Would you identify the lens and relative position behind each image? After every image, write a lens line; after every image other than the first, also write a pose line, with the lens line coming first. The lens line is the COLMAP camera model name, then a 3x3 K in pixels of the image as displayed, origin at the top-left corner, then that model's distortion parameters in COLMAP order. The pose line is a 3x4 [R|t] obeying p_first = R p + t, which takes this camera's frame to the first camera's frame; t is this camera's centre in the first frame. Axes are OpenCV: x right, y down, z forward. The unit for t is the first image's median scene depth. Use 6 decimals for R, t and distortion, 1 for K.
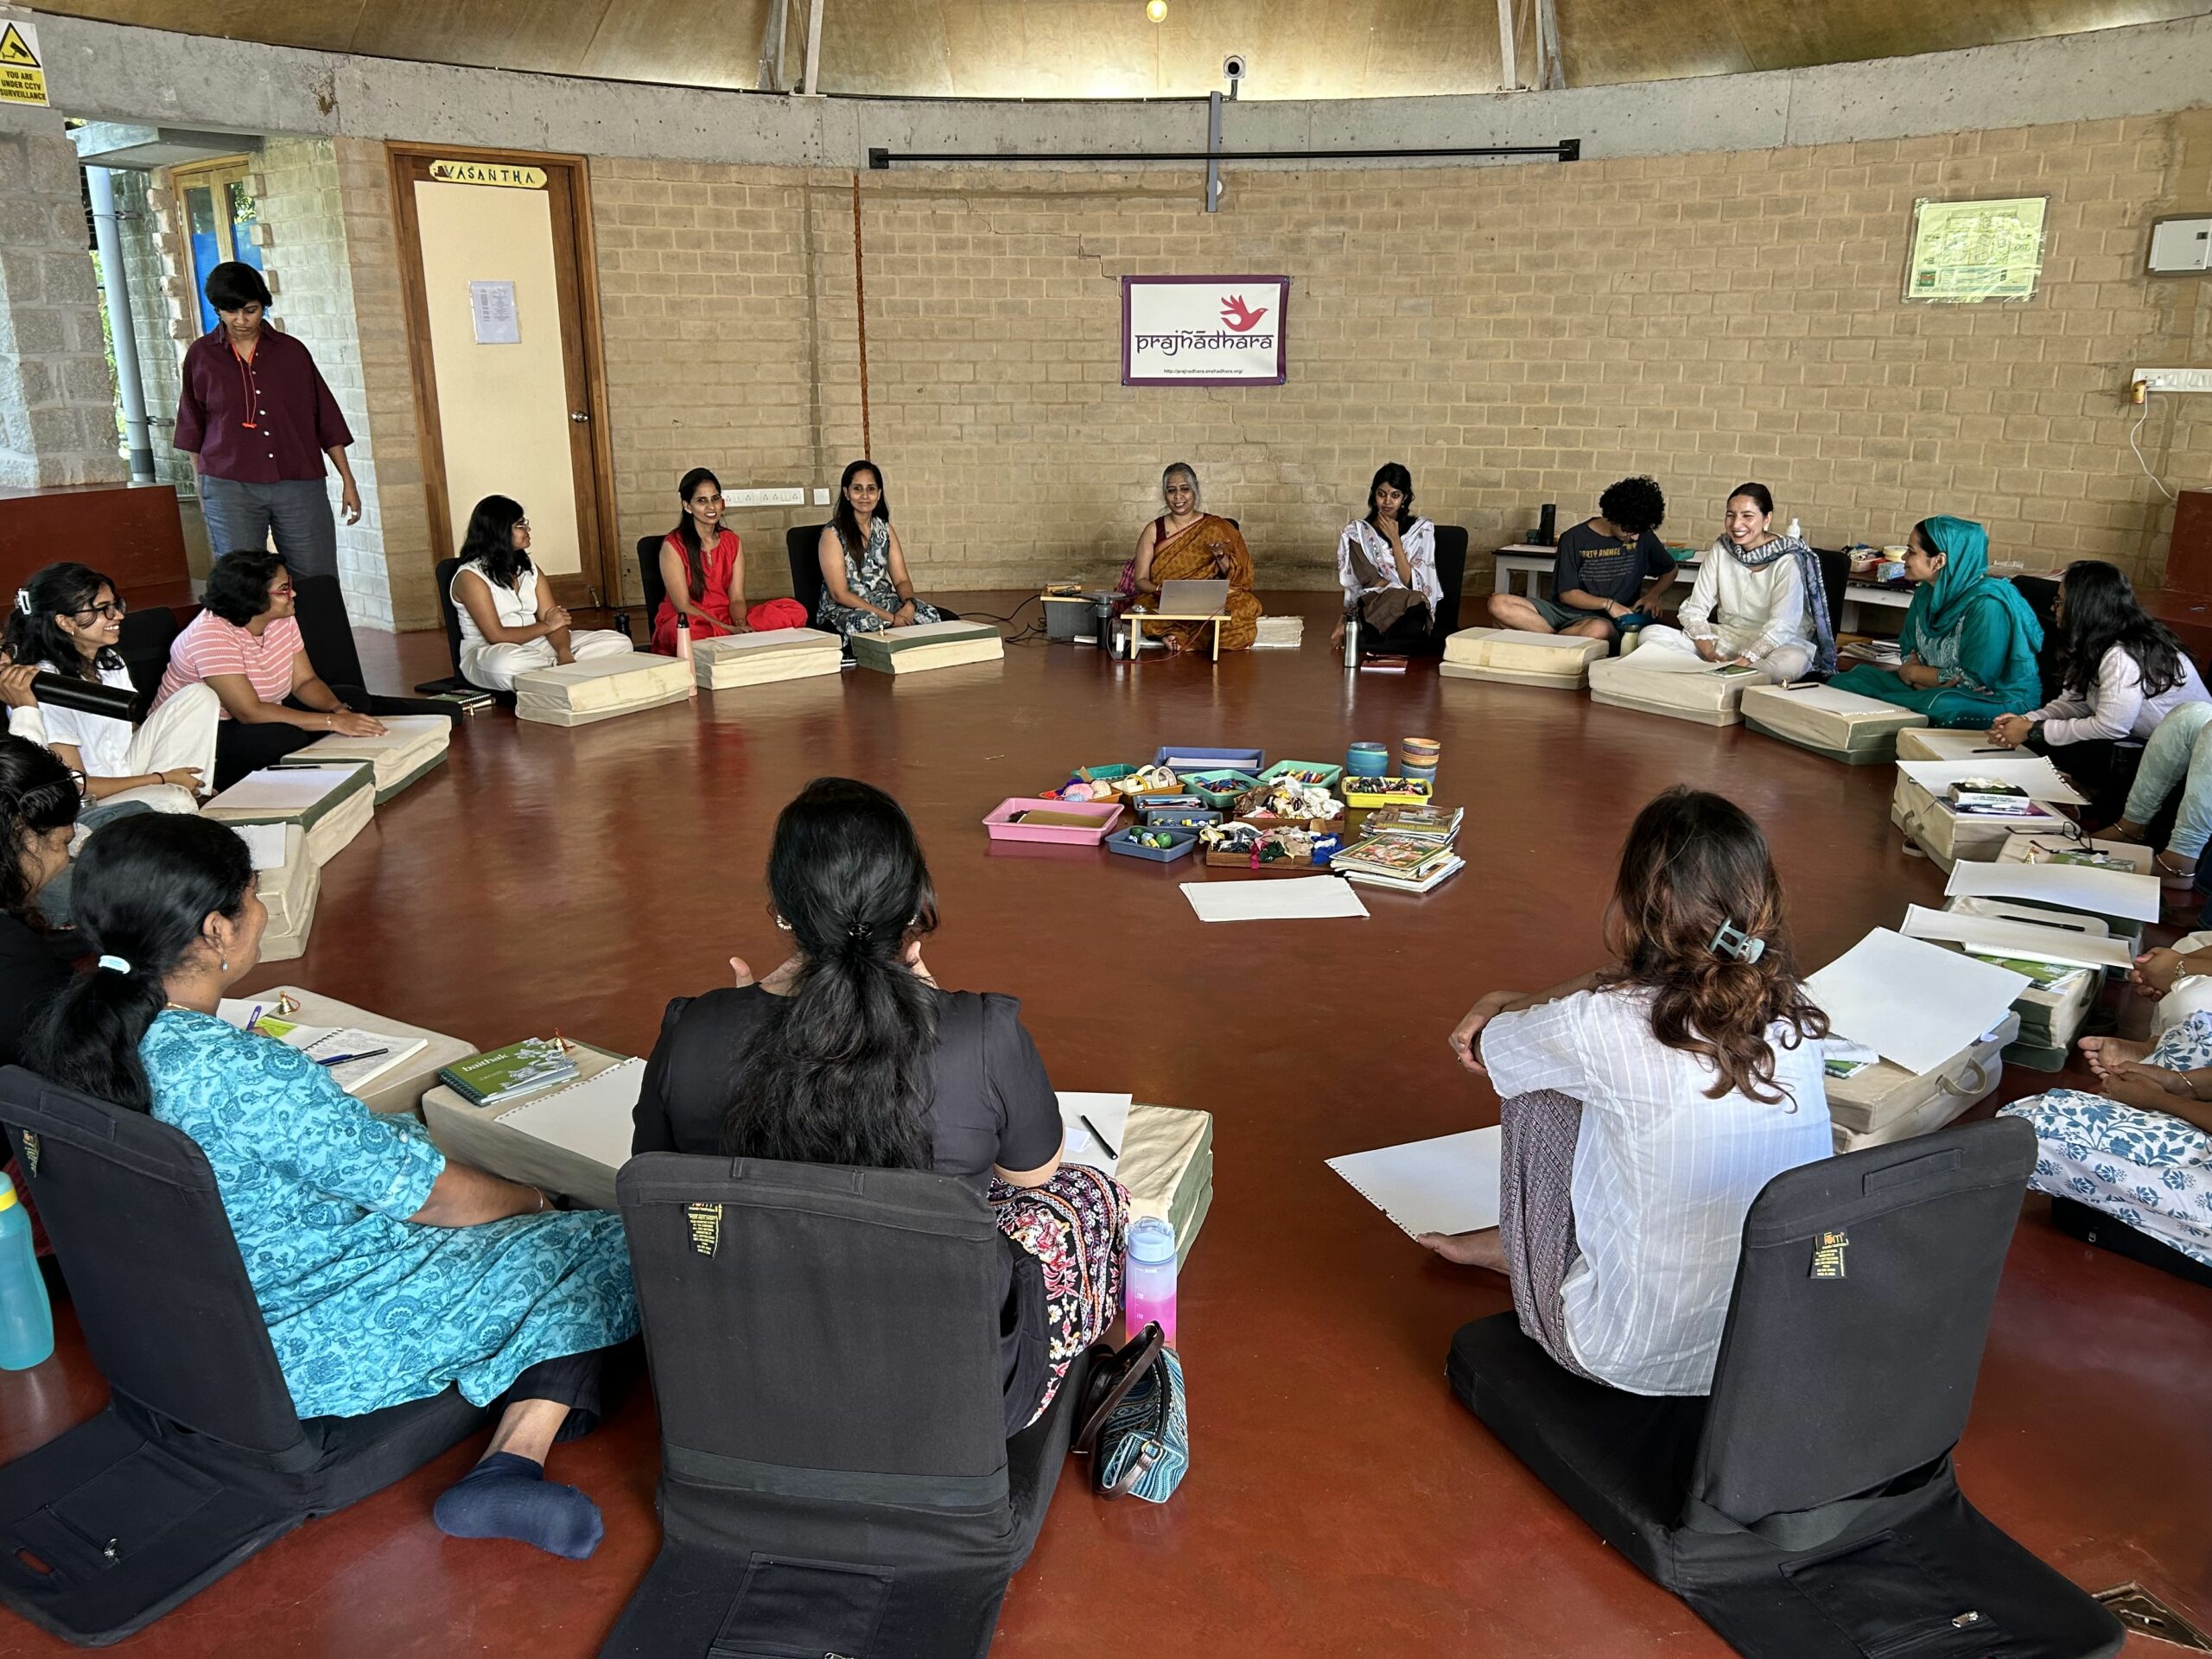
lens RADIAL K [[1692.9, 0, 1096.9], [0, 1692.9, 853.1], [0, 0, 1]] dist [0.030631, -0.031369]
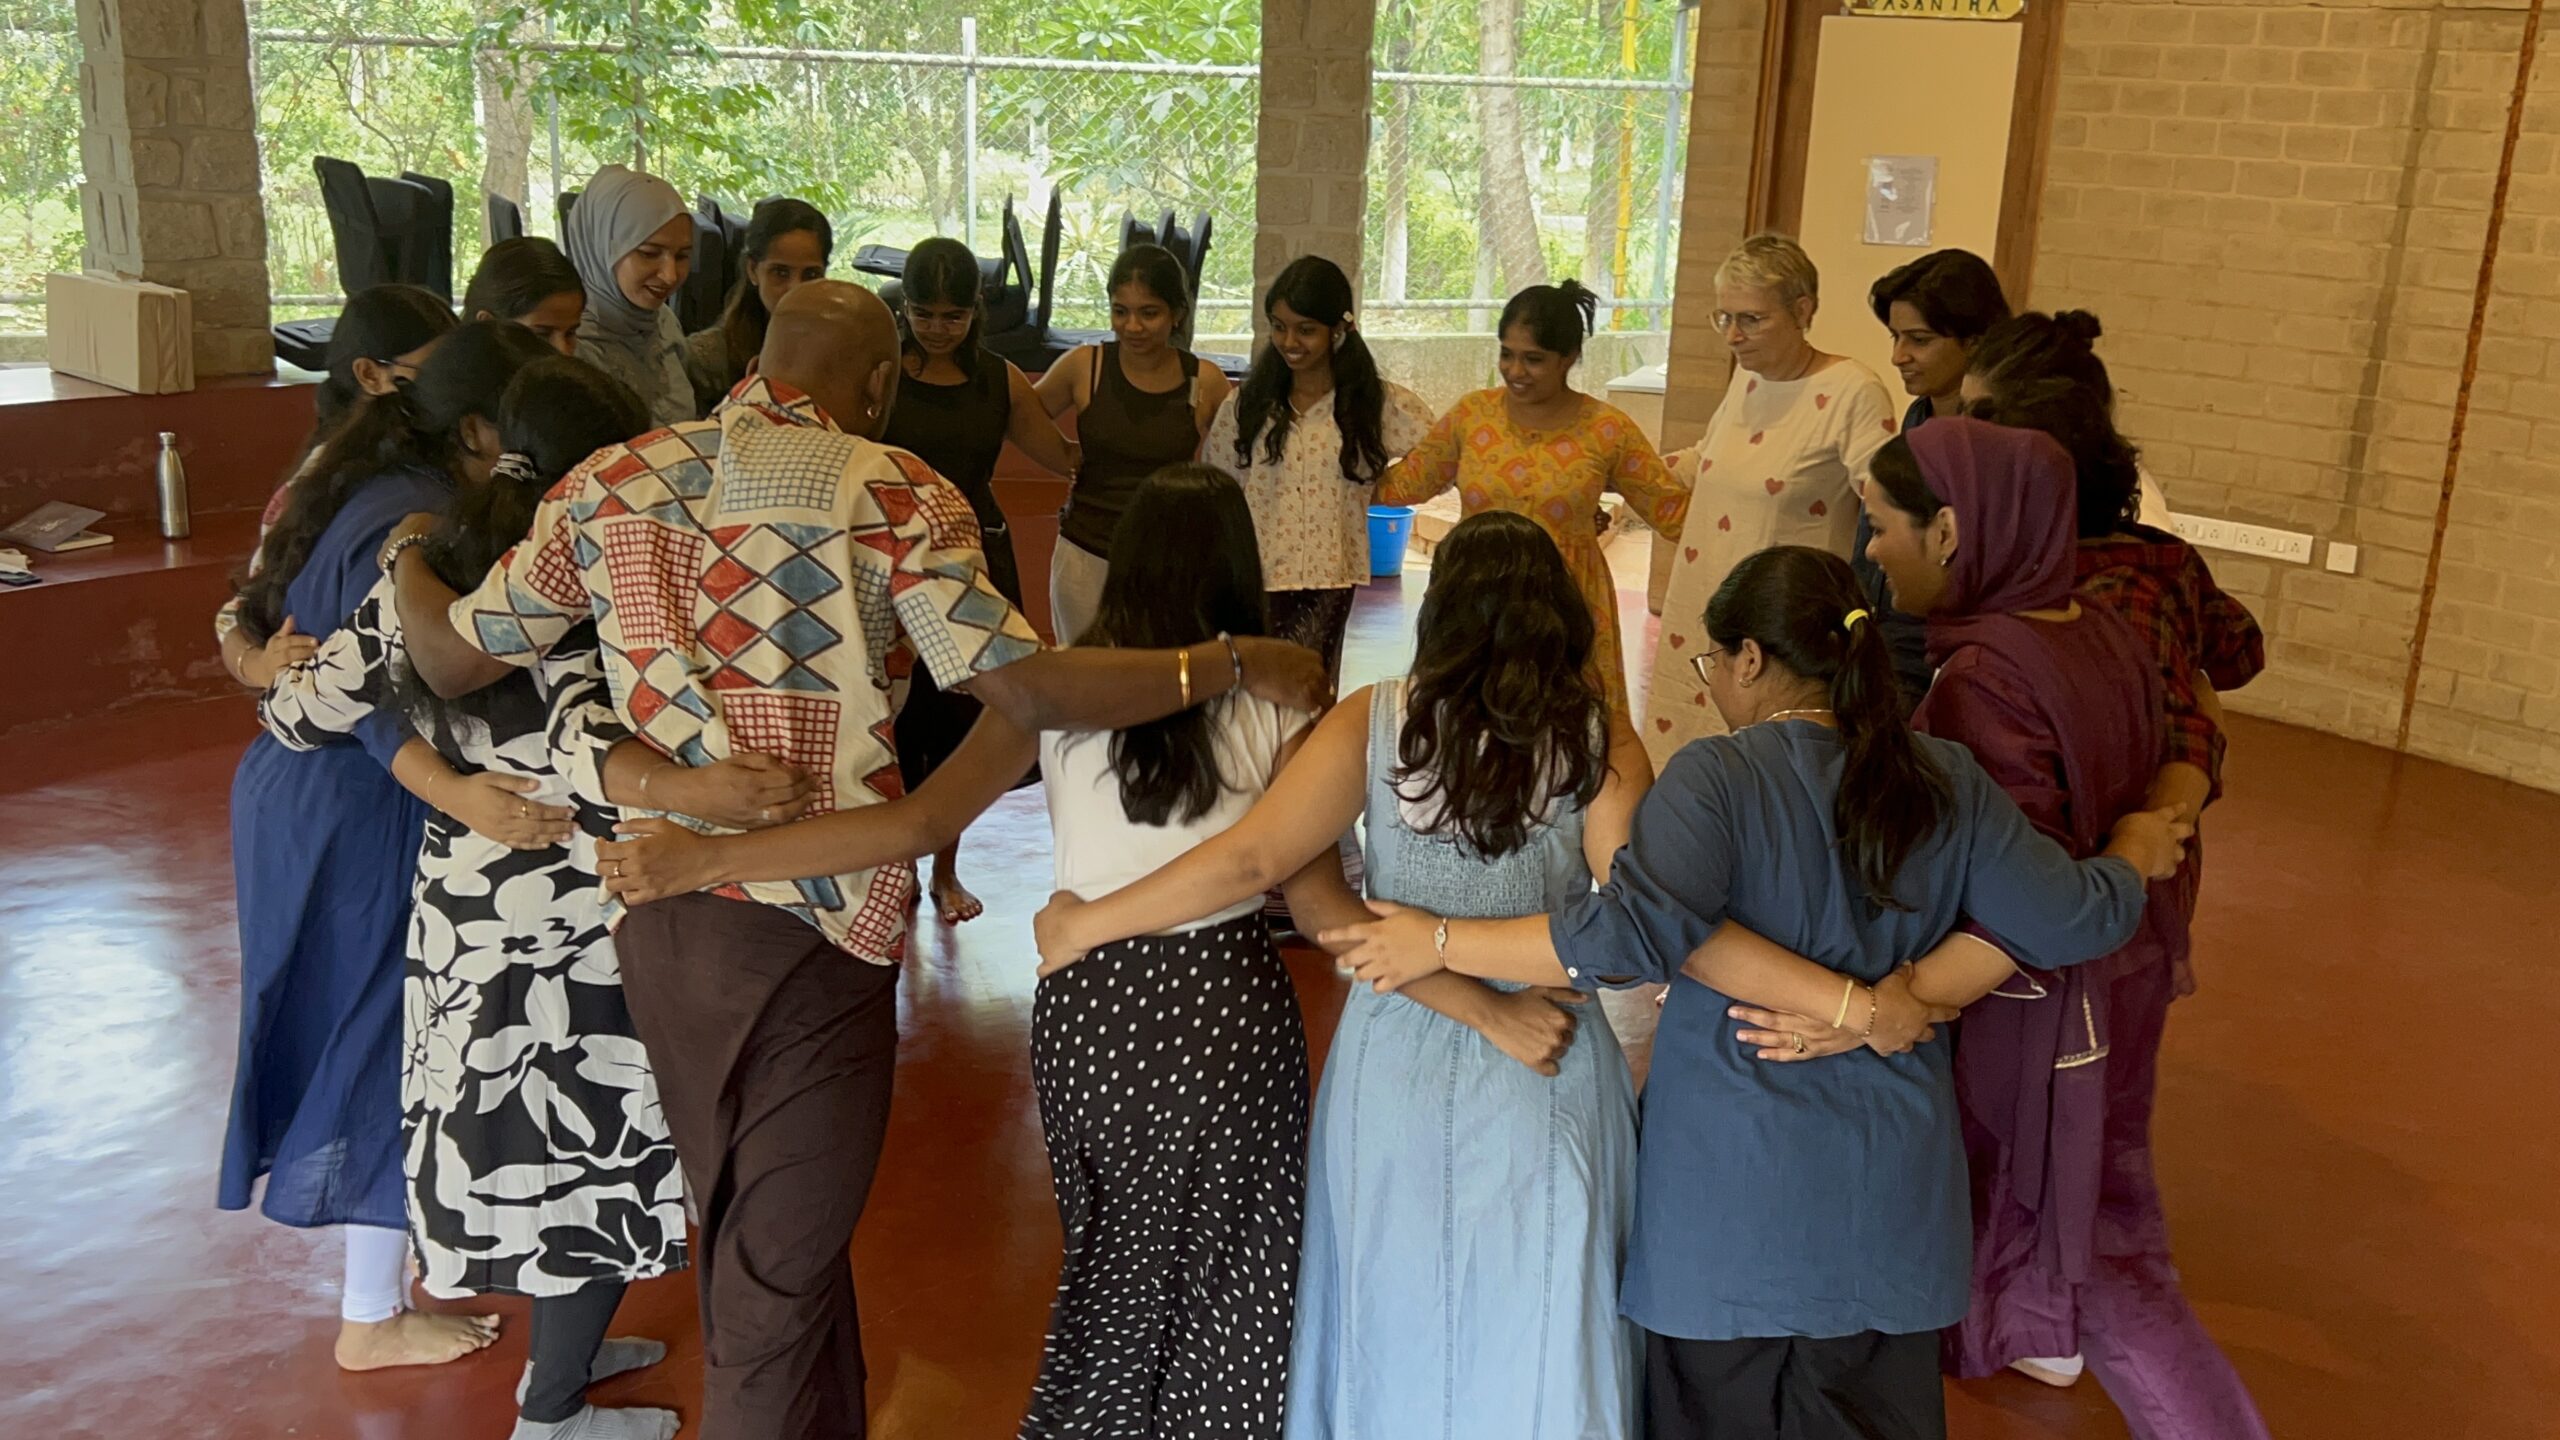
lens RADIAL K [[2382.5, 0, 1306.1], [0, 2382.5, 708.7], [0, 0, 1]] dist [0.025095, 0.000000]
pose [[0.357347, 0.262946, -0.896193, 0.442828], [-0.310140, 0.938510, 0.151697, -0.186563], [0.880975, 0.223737, 0.416924, 0.412387]]
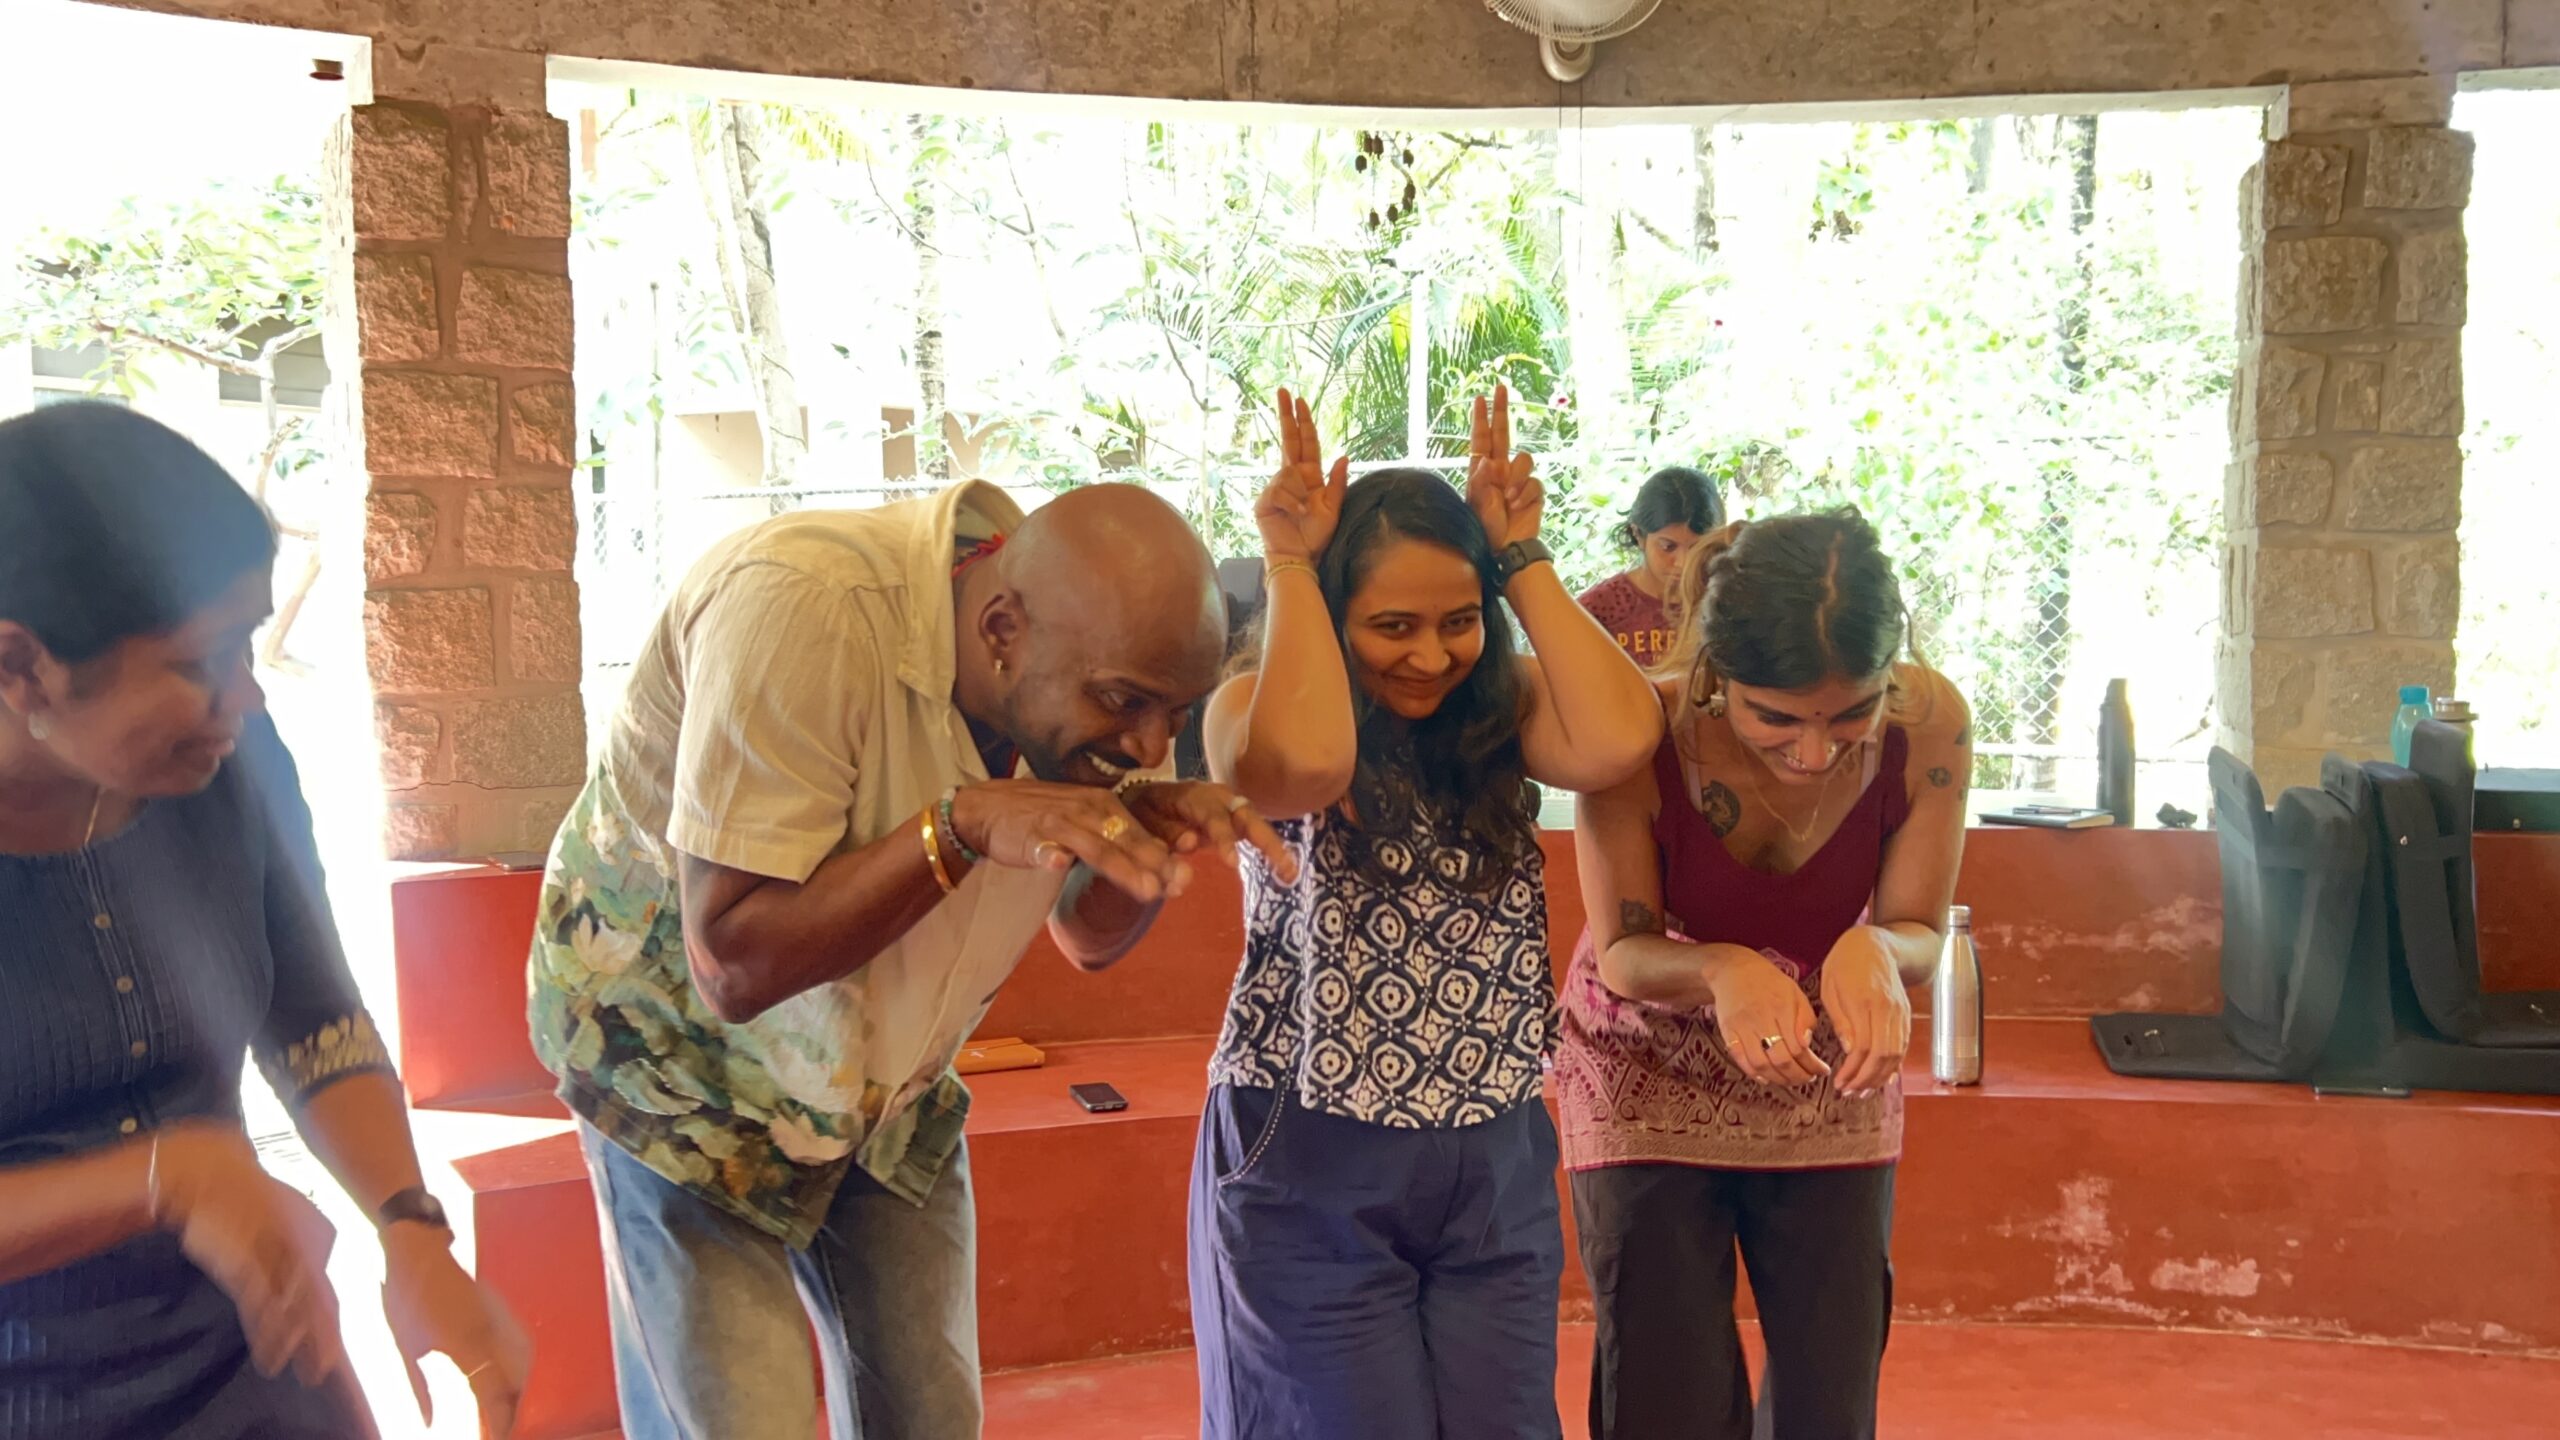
lens RADIAL K [[2382.5, 0, 1281.7], [0, 2382.5, 732.4], [0, 0, 1]] dist [0.025095, 0.000000]
pose [[-0.596221, 0.060556, -0.800533, 0.103902], [-0.230392, 0.942302, 0.242872, -0.144403], [0.769051, 0.329242, -0.547869, 0.498947]]
